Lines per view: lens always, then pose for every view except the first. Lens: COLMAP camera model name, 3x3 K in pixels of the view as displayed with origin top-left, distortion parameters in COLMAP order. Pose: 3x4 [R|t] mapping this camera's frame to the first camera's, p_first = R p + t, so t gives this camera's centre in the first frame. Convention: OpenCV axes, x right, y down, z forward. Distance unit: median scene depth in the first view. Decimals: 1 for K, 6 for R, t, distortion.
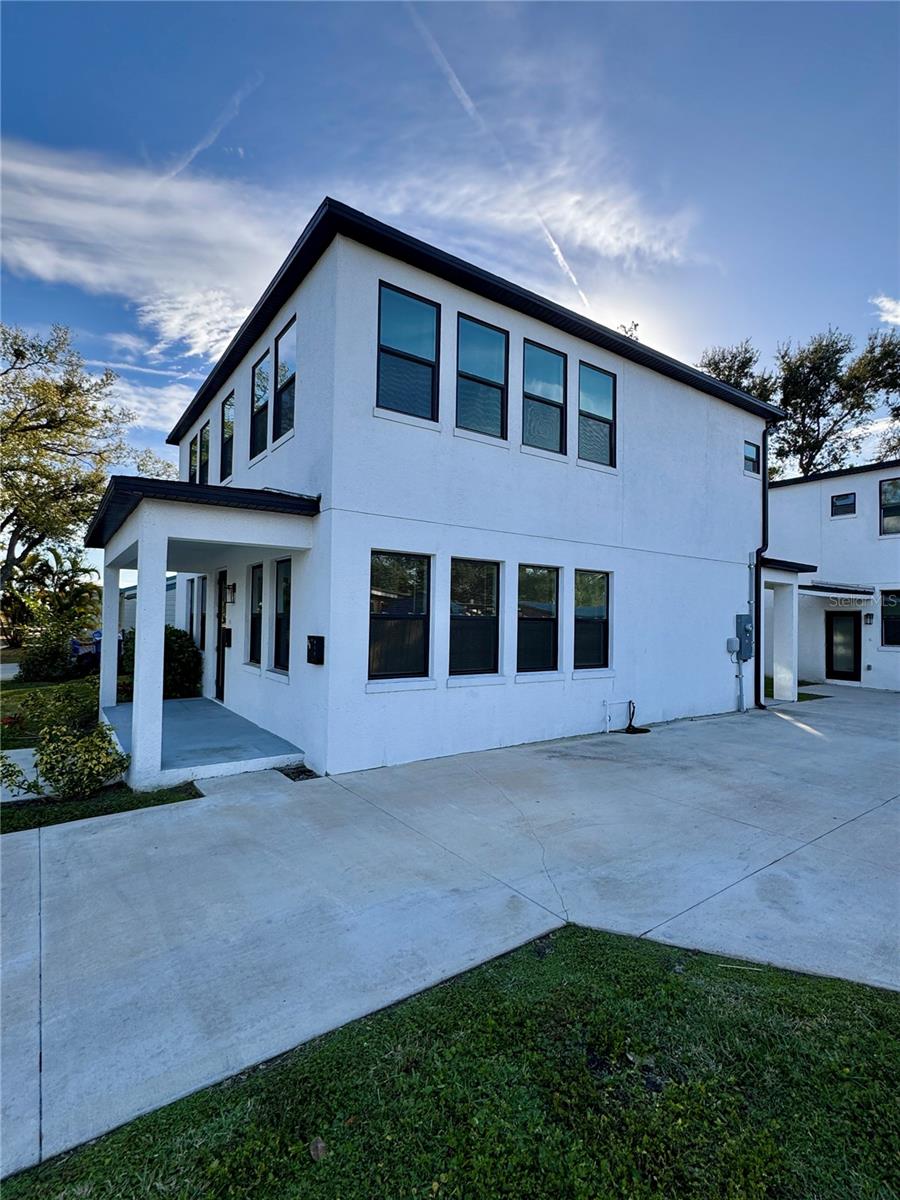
lens RADIAL K [[566.9, 0, 450.0], [0, 566.9, 600.0], [0, 0, 1]] dist [0.000392, 0.000013]
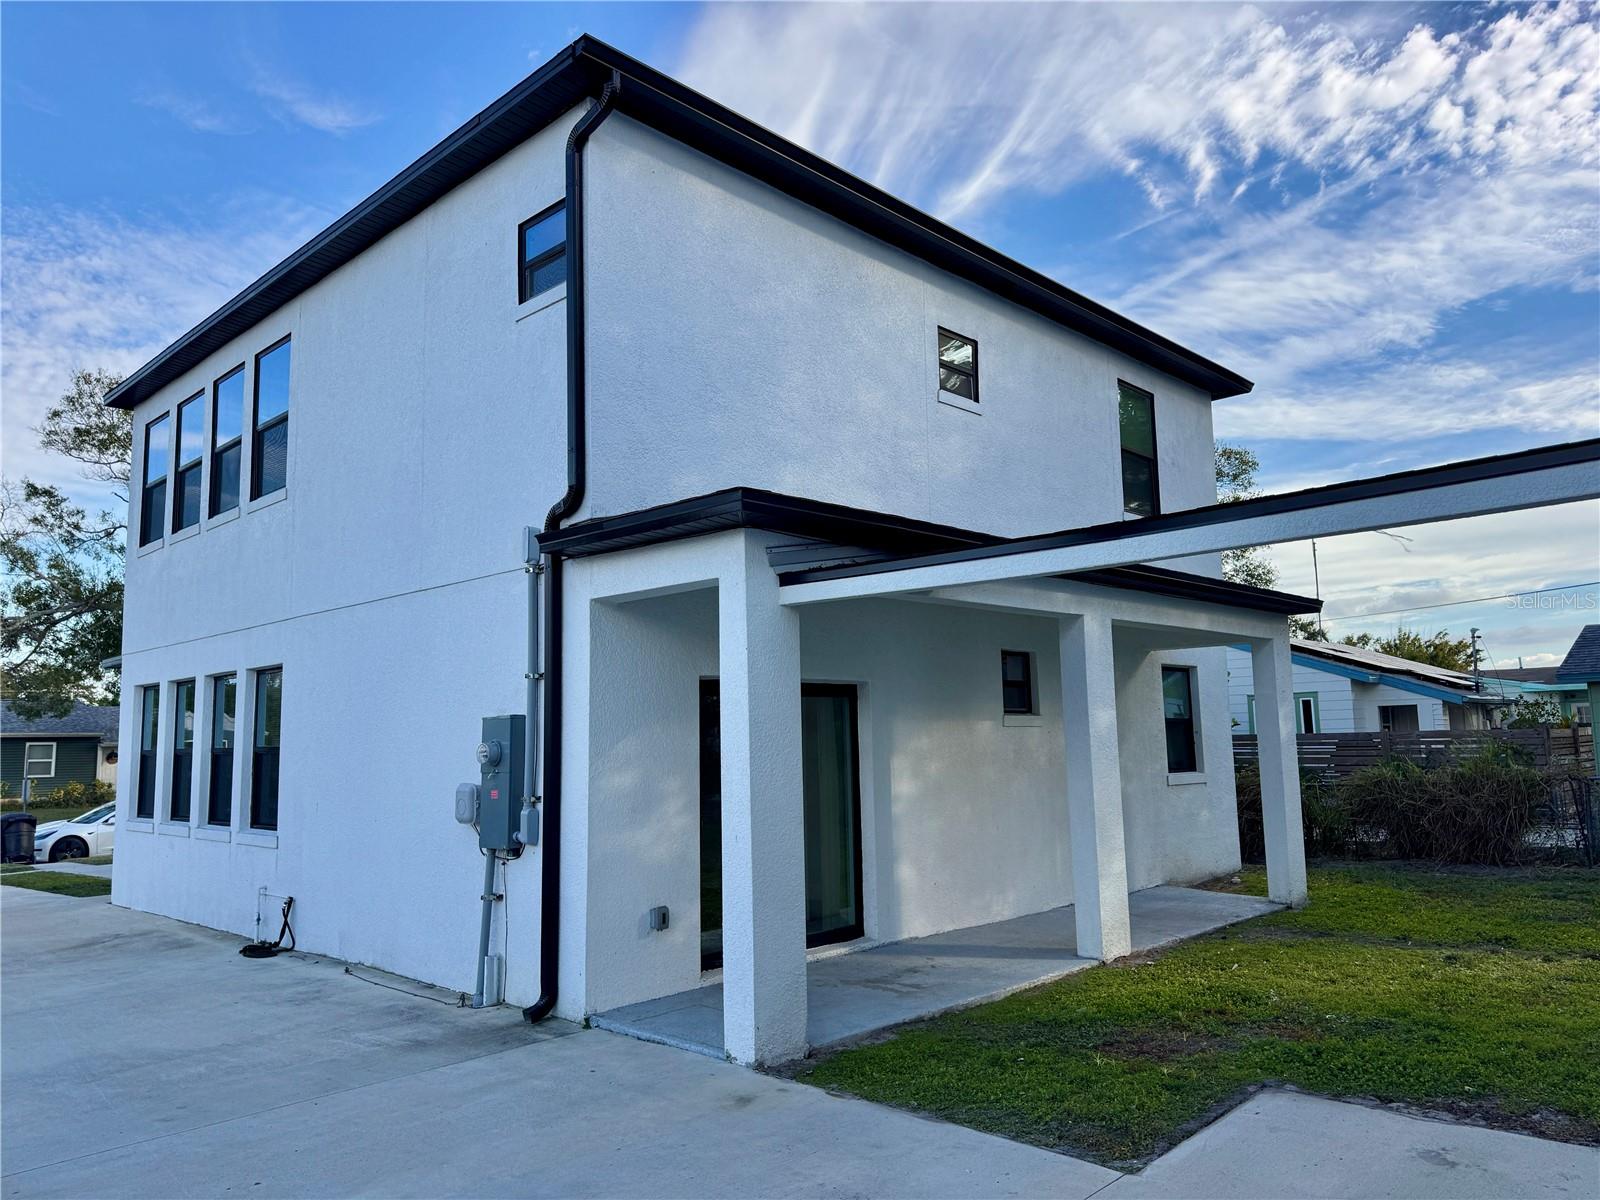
lens RADIAL K [[1121.9, 0, 800.0], [0, 1121.9, 600.0], [0, 0, 1]] dist [0.001771, -0.000646]
pose [[0.201857, -0.144710, -0.968665, 1.260699], [0.062747, 0.988903, -0.134658, 0.060868], [0.977403, -0.033599, 0.208697, 1.063749]]
